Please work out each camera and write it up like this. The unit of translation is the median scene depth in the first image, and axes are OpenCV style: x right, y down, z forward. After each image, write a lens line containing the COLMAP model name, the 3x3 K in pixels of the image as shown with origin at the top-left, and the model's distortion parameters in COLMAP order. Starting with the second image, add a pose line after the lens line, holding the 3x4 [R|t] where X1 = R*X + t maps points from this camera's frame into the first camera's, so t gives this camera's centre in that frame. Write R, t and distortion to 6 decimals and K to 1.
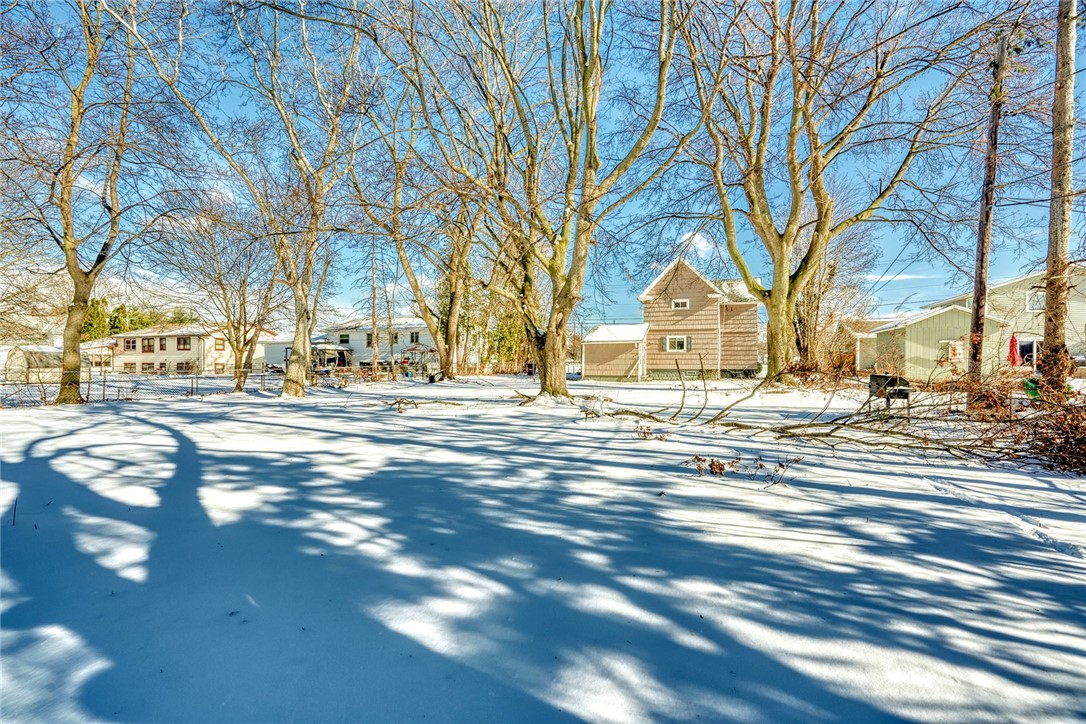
lens RADIAL K [[496.6, 0, 541.3], [0, 496.6, 363.5], [0, 0, 1]] dist [-0.000486, 0.000832]
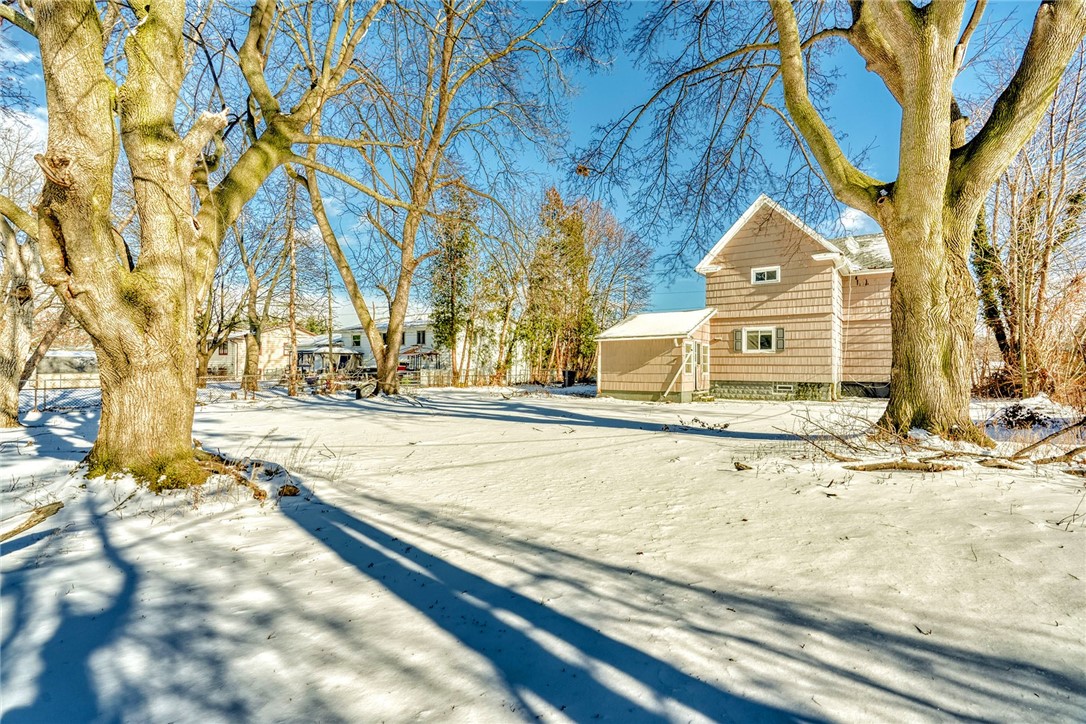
lens RADIAL K [[496.6, 0, 544.0], [0, 496.6, 363.6], [0, 0, 1]] dist [-0.000486, 0.000832]
pose [[0.962348, 0.000240, -0.271819, 0.186531], [-0.002665, 0.999960, -0.008553, -0.004476], [0.271806, 0.008955, 0.962310, 0.344321]]
